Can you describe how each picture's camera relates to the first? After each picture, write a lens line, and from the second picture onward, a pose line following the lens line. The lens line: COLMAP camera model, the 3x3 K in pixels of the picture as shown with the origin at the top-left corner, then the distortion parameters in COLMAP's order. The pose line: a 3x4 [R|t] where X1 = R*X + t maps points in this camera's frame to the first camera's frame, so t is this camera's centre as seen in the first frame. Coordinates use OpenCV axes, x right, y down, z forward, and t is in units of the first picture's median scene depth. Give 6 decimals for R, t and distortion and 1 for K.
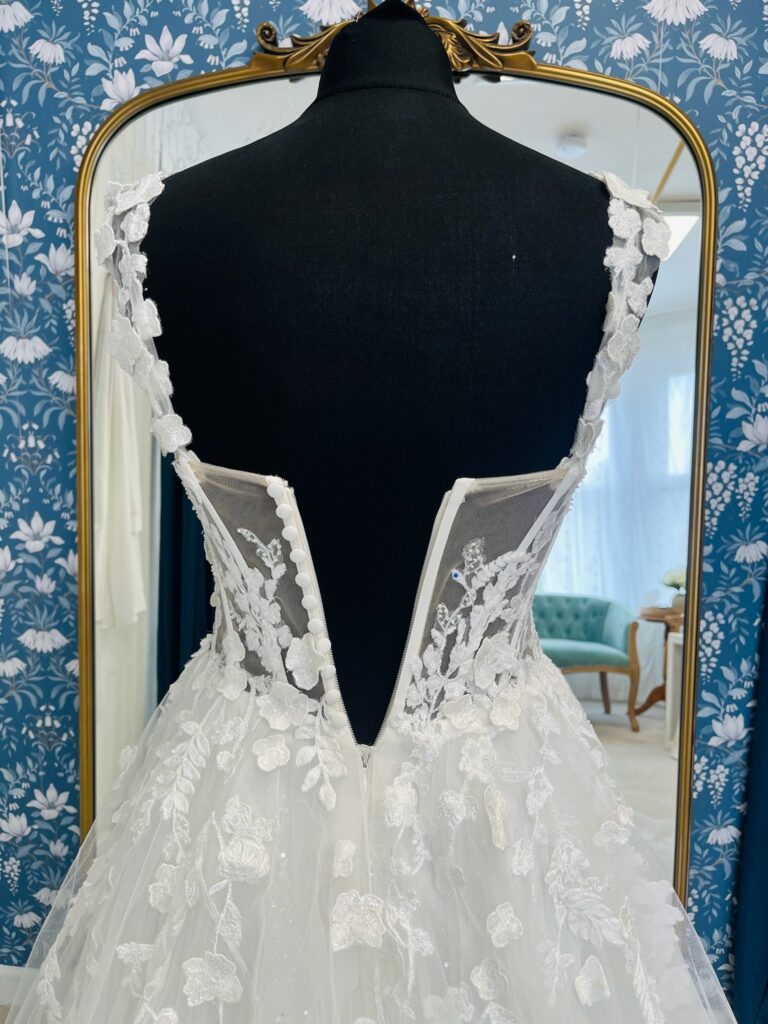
lens RADIAL K [[757.7, 0, 384.0], [0, 757.7, 512.0], [0, 0, 1]] dist [0.054736, -0.086513]
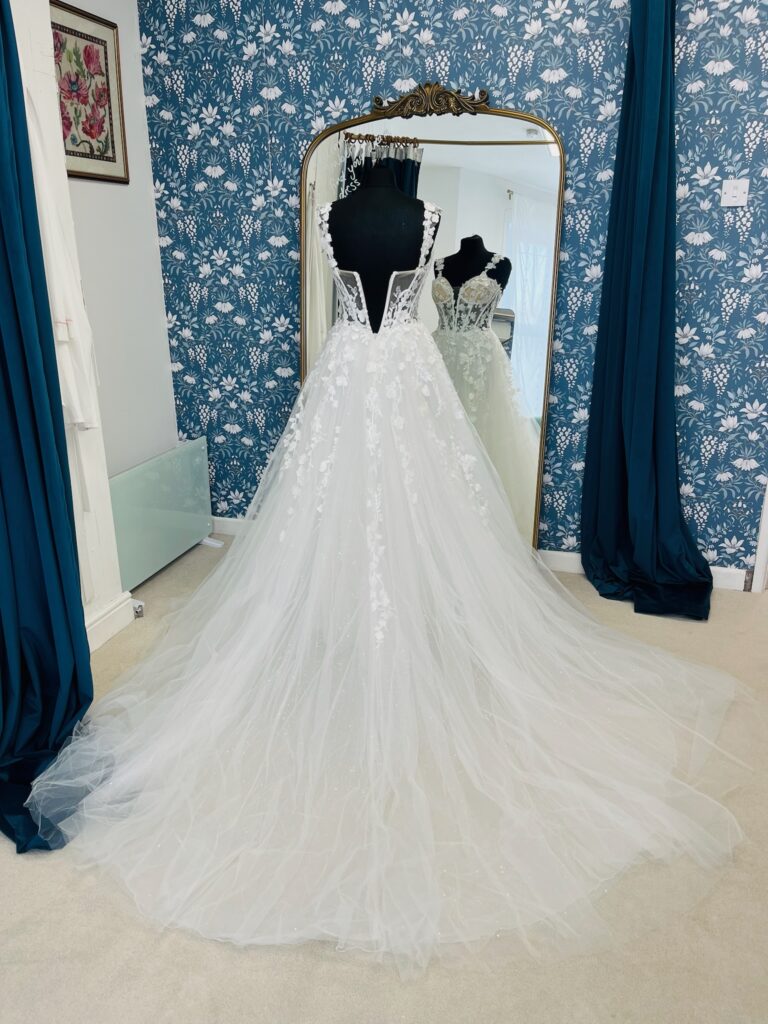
lens RADIAL K [[757.7, 0, 384.0], [0, 757.7, 512.0], [0, 0, 1]] dist [0.054736, -0.086513]
pose [[0.974540, 0.052474, -0.217987, 0.447804], [-0.019269, 0.988233, 0.151740, 0.277913], [0.223384, -0.143676, 0.964083, -1.462276]]
